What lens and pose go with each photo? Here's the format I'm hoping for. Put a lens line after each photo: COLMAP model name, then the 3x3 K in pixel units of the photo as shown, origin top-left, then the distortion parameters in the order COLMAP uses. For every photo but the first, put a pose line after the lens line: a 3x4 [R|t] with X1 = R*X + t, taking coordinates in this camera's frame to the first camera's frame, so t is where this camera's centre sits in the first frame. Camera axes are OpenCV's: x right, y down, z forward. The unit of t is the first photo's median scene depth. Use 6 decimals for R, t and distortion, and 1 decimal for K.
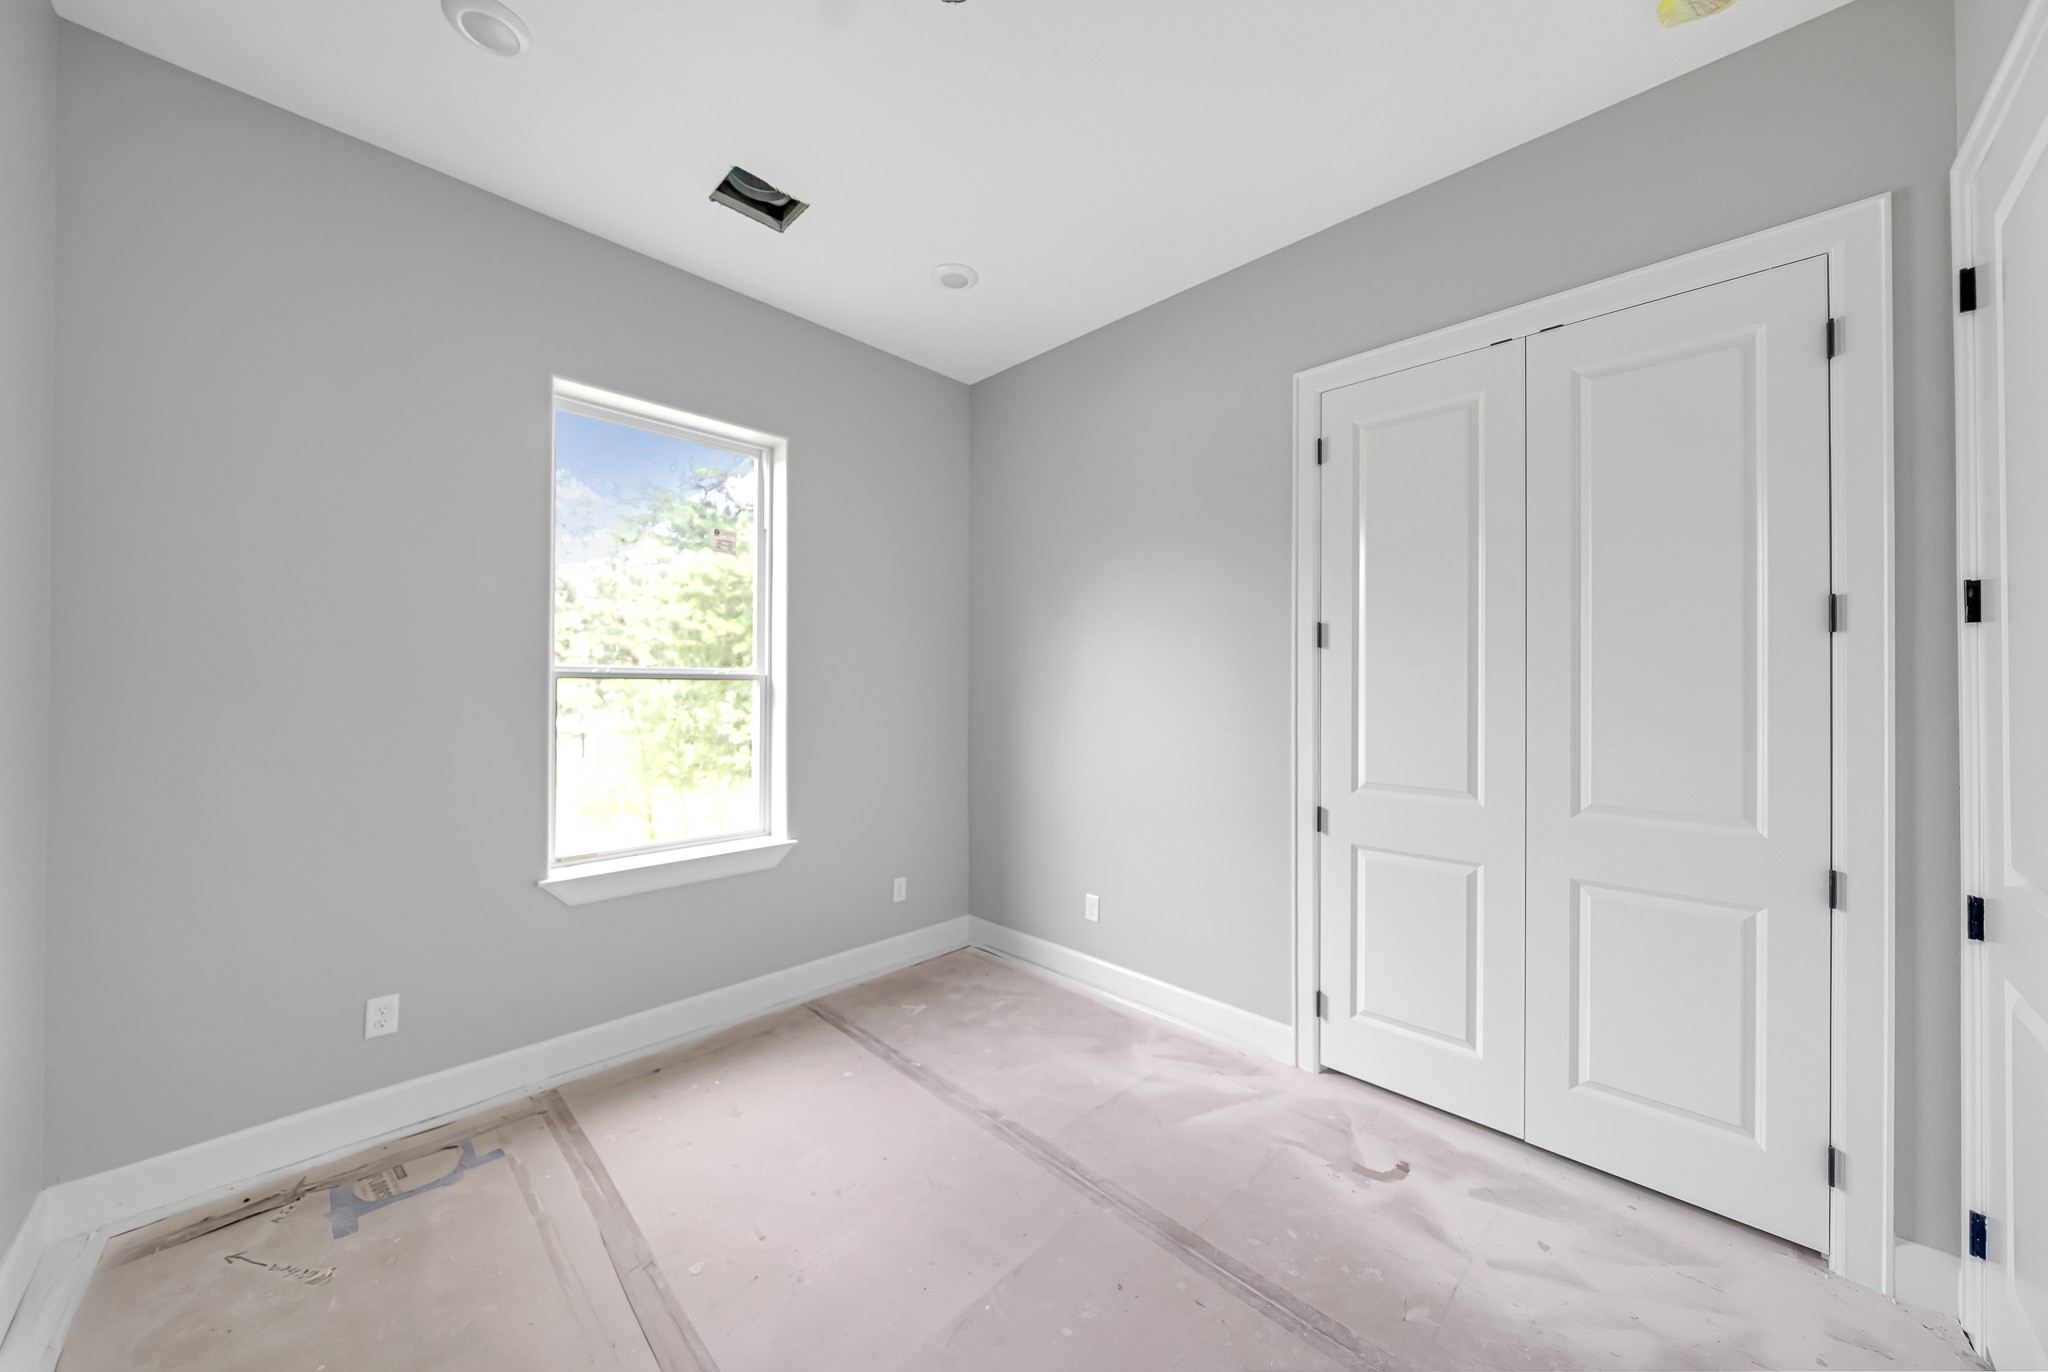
lens RADIAL K [[710.1, 0, 1009.2], [0, 710.1, 692.7], [0, 0, 1]] dist [-0.007405, 0.000471]
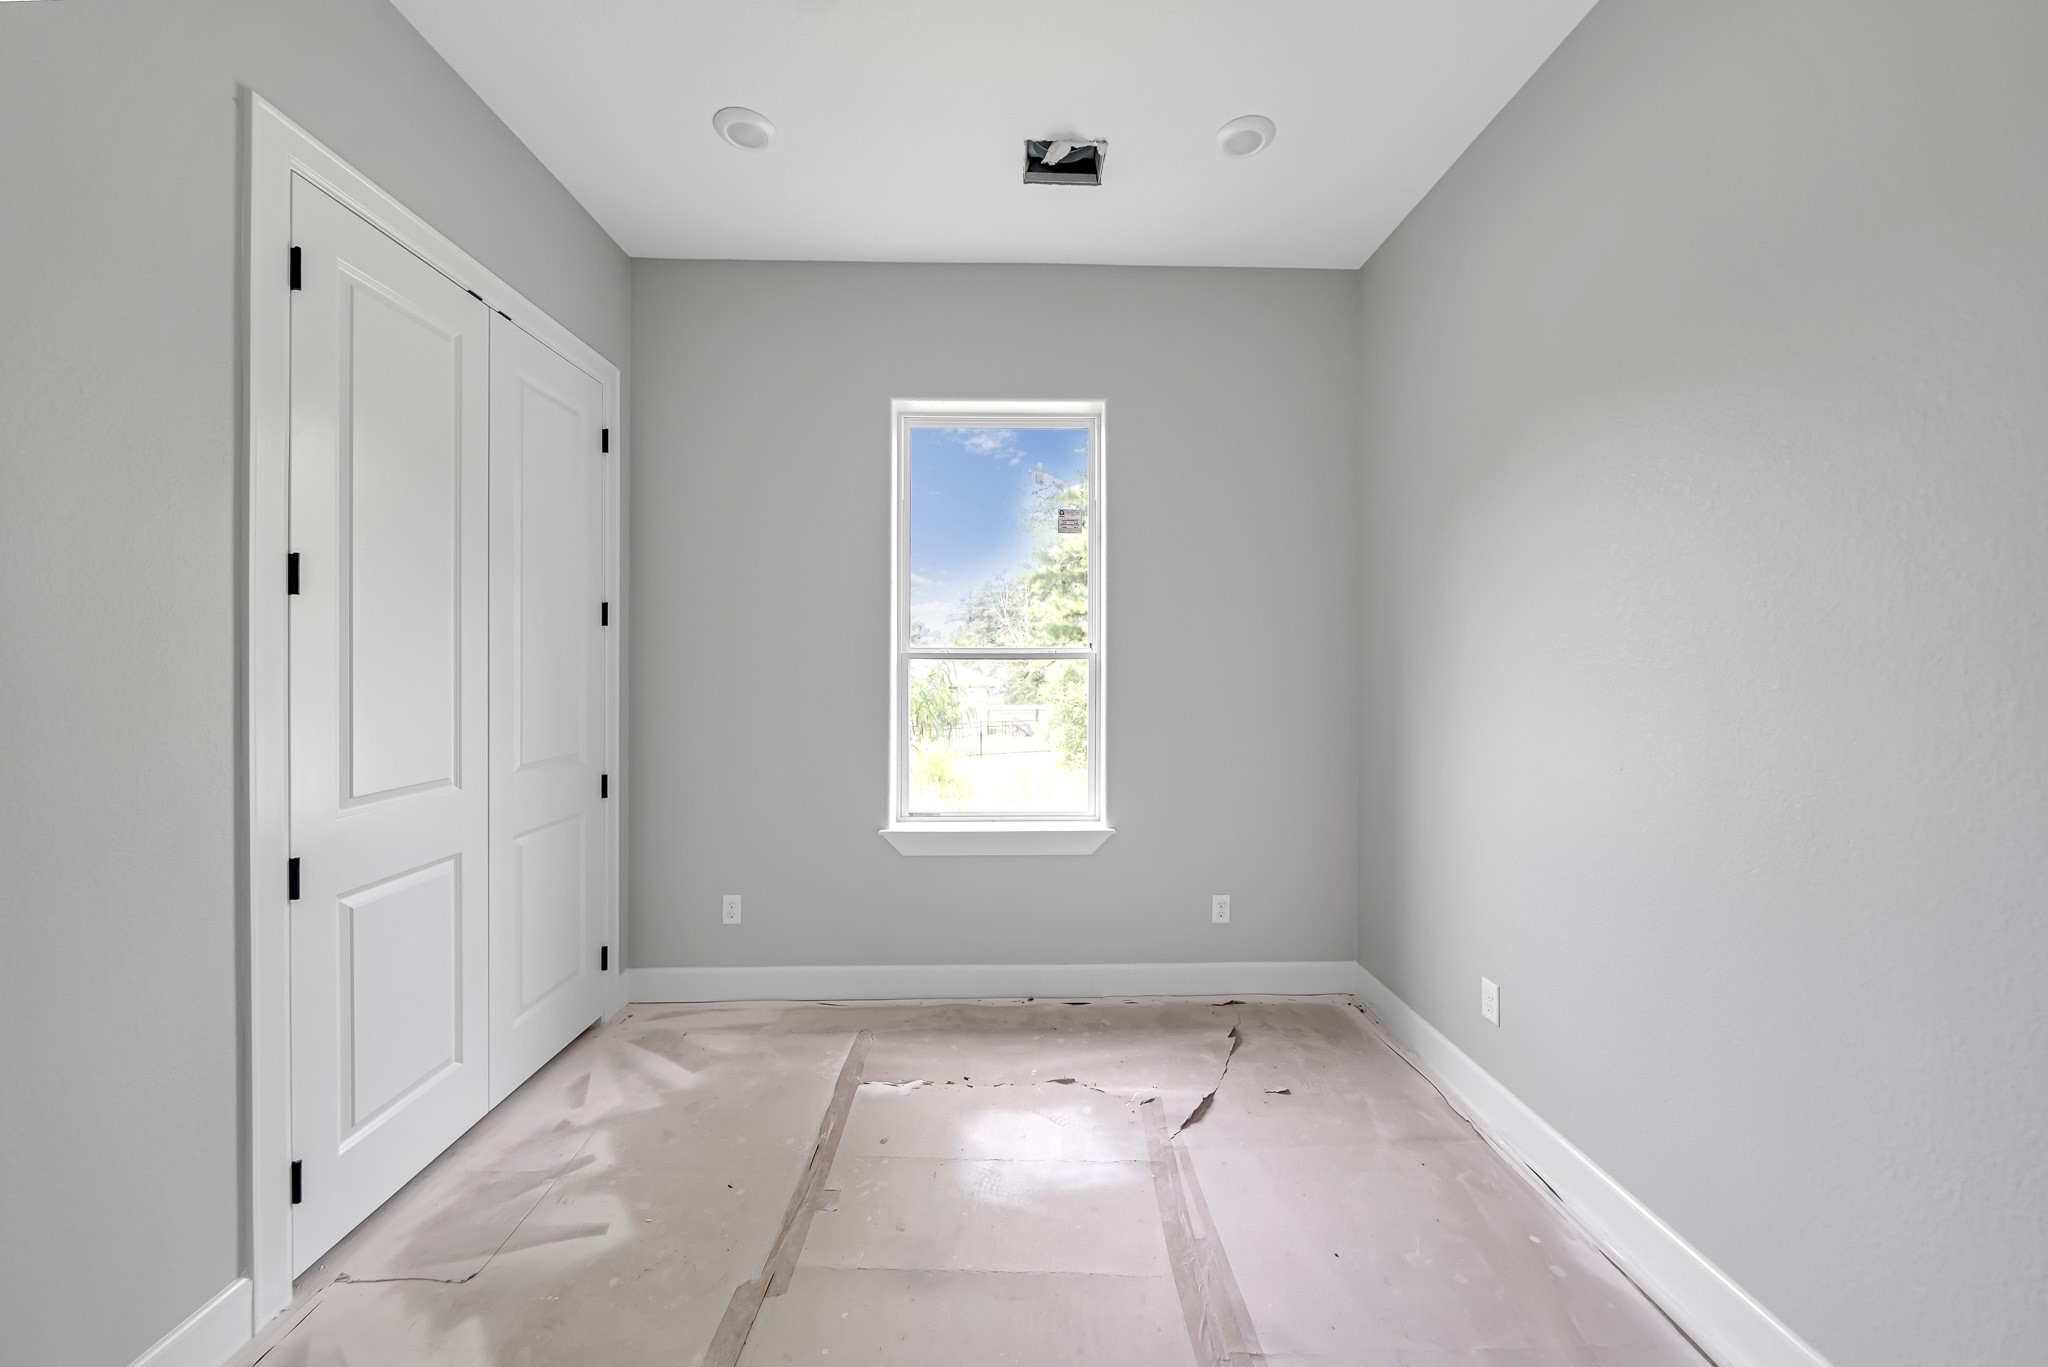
lens RADIAL K [[710.1, 0, 1026.8], [0, 710.1, 670.4], [0, 0, 1]] dist [-0.007405, 0.000471]
pose [[0.724883, -0.002284, -0.688868, 0.282555], [0.004417, 0.999989, 0.001332, -0.001508], [0.688858, -0.004008, 0.724885, 0.265787]]
